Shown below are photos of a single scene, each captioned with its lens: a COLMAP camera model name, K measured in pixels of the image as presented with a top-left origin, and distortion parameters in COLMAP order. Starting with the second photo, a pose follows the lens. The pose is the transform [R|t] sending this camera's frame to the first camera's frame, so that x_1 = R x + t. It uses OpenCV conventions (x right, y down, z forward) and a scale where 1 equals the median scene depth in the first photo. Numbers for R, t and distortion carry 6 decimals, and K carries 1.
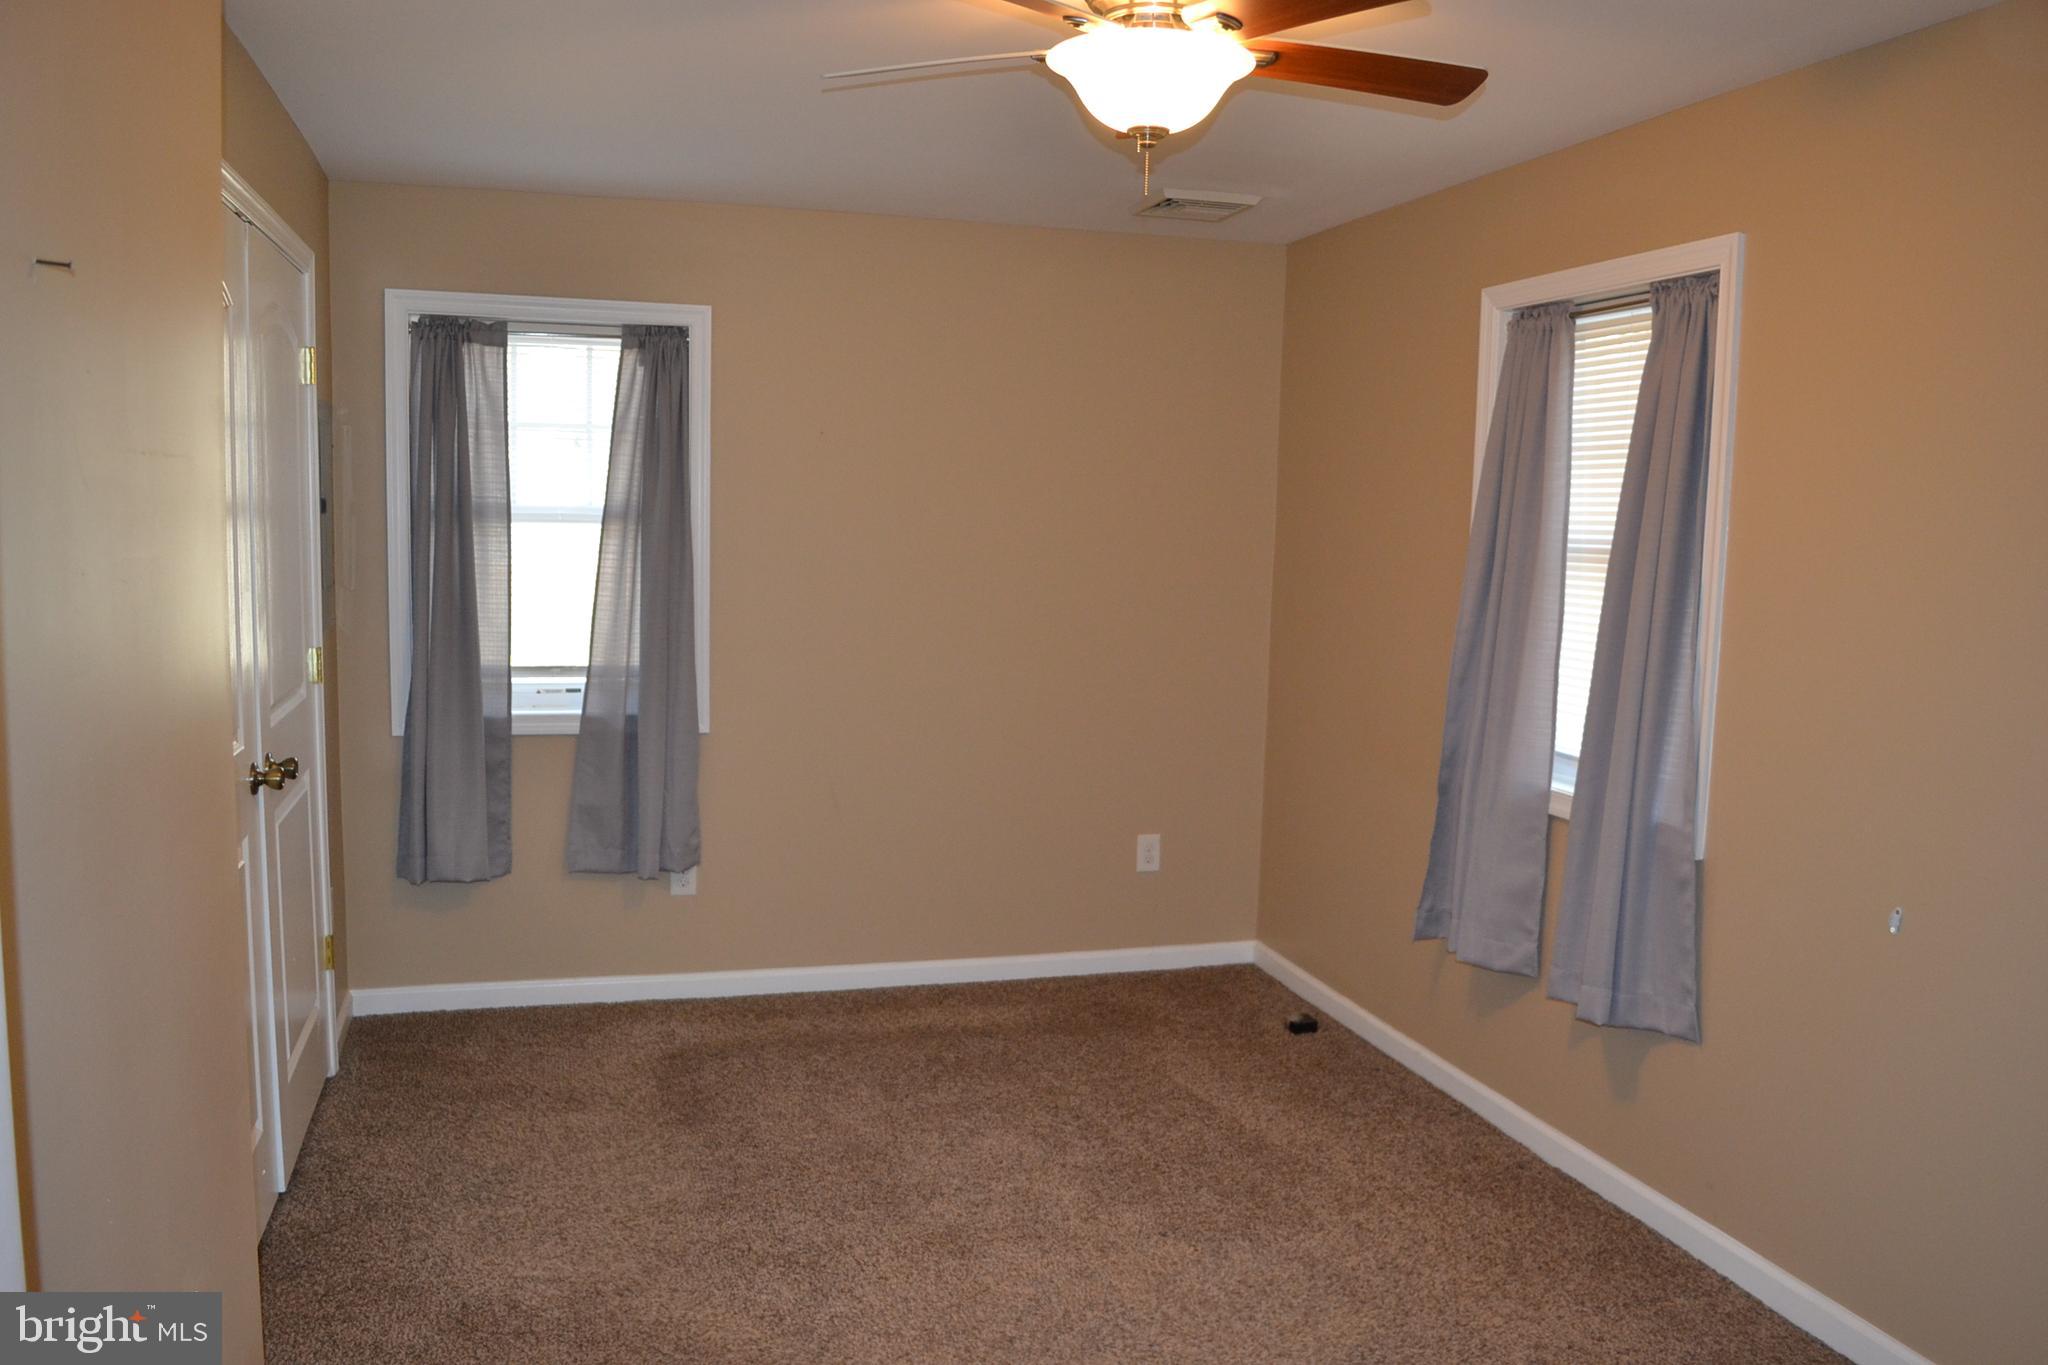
lens RADIAL K [[1640.9, 0, 1024.6], [0, 1640.9, 696.4], [0, 0, 1]] dist [-0.072418, 0.000311]
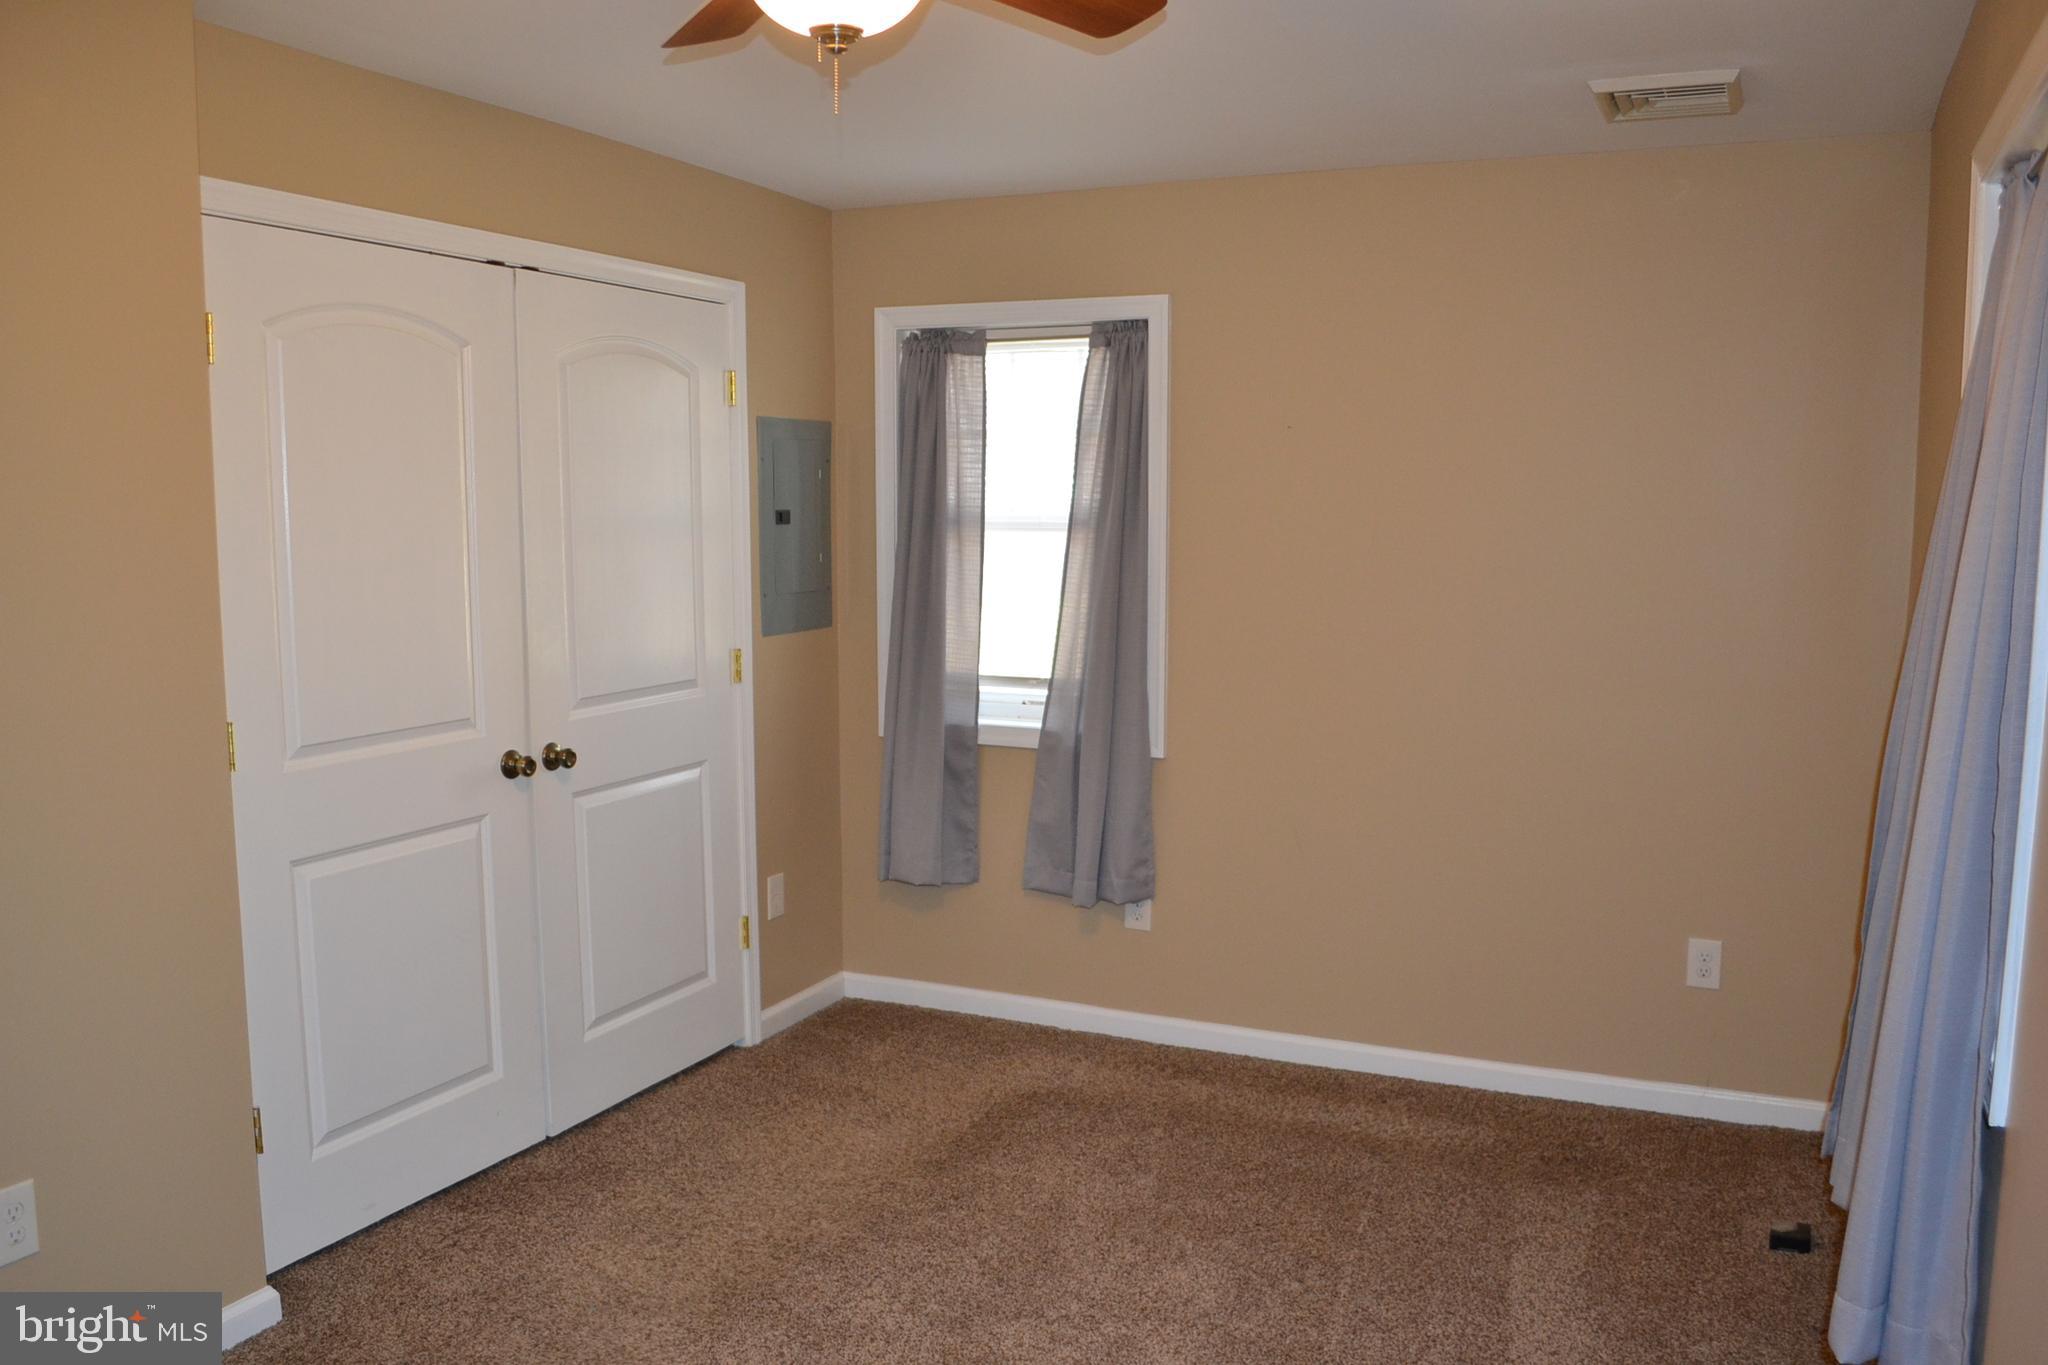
lens RADIAL K [[1640.9, 0, 1024.6], [0, 1640.9, 696.4], [0, 0, 1]] dist [-0.072418, 0.000311]
pose [[0.751902, 0.056632, -0.656837, 0.363864], [-0.059063, 0.998084, 0.018443, -0.025564], [0.656623, 0.024928, 0.753807, 0.259047]]
